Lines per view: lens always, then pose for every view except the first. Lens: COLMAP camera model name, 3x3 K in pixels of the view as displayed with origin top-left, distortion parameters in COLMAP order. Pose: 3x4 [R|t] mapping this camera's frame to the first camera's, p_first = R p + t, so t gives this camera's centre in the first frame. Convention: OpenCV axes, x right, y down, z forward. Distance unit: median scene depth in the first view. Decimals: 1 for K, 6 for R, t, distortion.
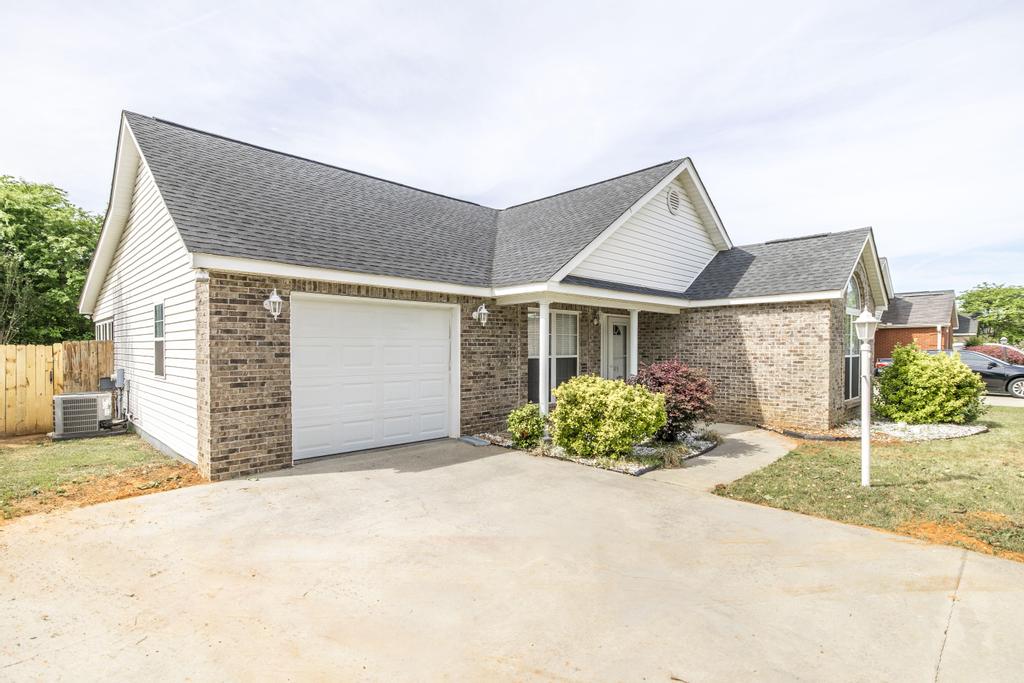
lens RADIAL K [[502.9, 0, 512.1], [0, 502.9, 346.6], [0, 0, 1]] dist [0.000701, -0.000005]
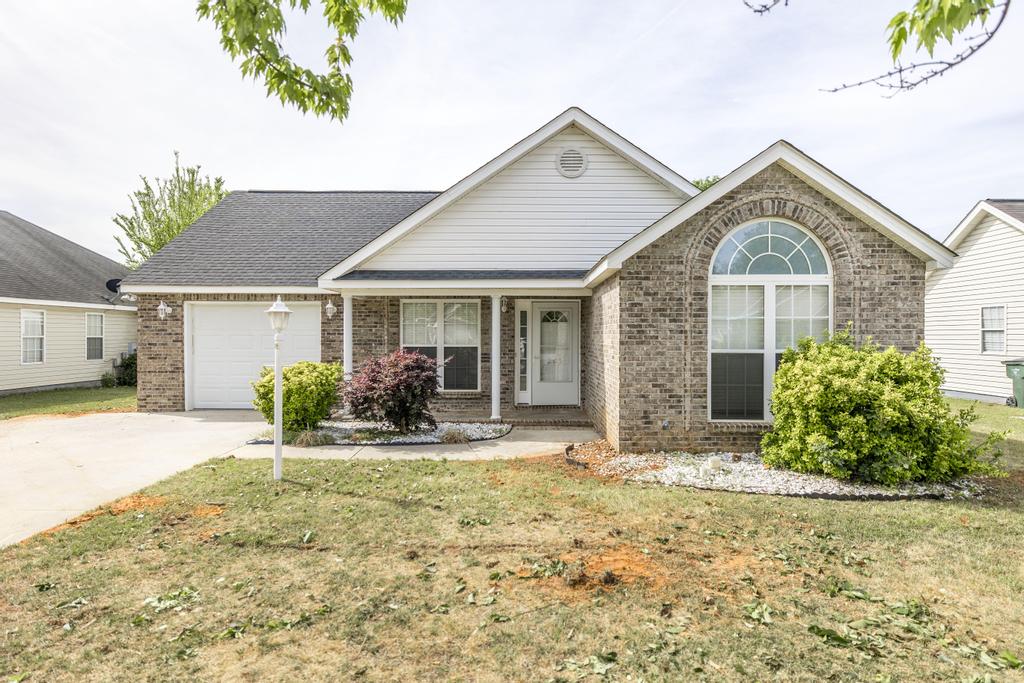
lens RADIAL K [[582.7, 0, 512.3], [0, 582.7, 340.2], [0, 0, 1]] dist [-0.000203, 0.000024]
pose [[0.717736, -0.007176, -0.696278, 1.394993], [0.000558, 0.999953, -0.009730, 0.028535], [0.696315, 0.006595, 0.717706, 0.349368]]
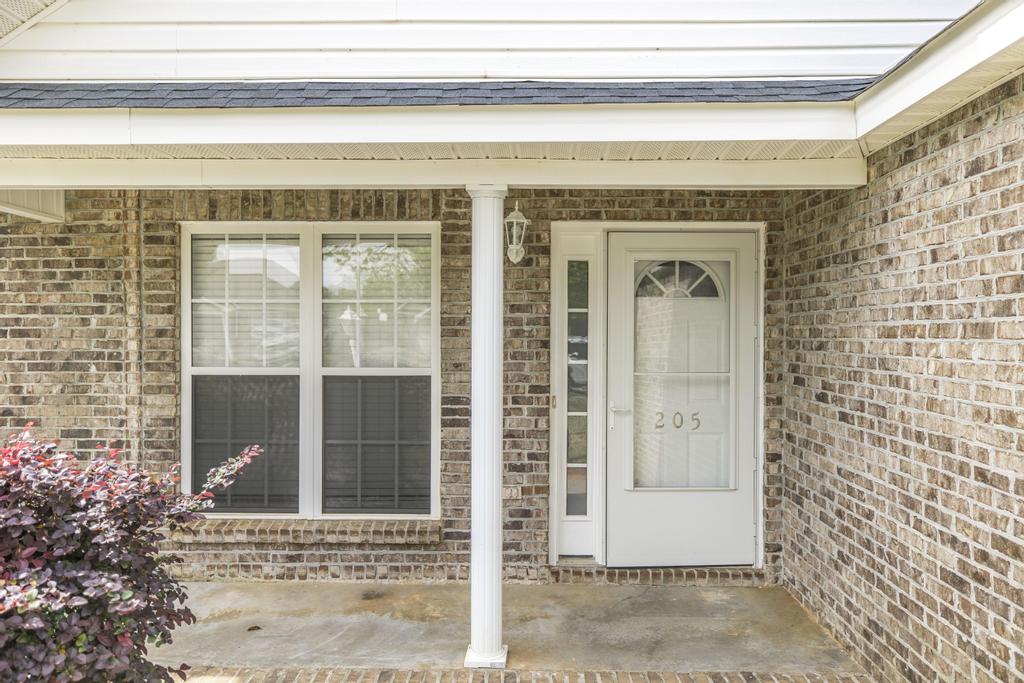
lens RADIAL K [[757.0, 0, 512.1], [0, 757.0, 342.4], [0, 0, 1]] dist [0.003256, 0.000086]
pose [[0.709265, -0.004796, -0.704926, 0.704834], [-0.000744, 0.999971, -0.007552, 0.007116], [0.704942, 0.005881, 0.709241, 1.034836]]
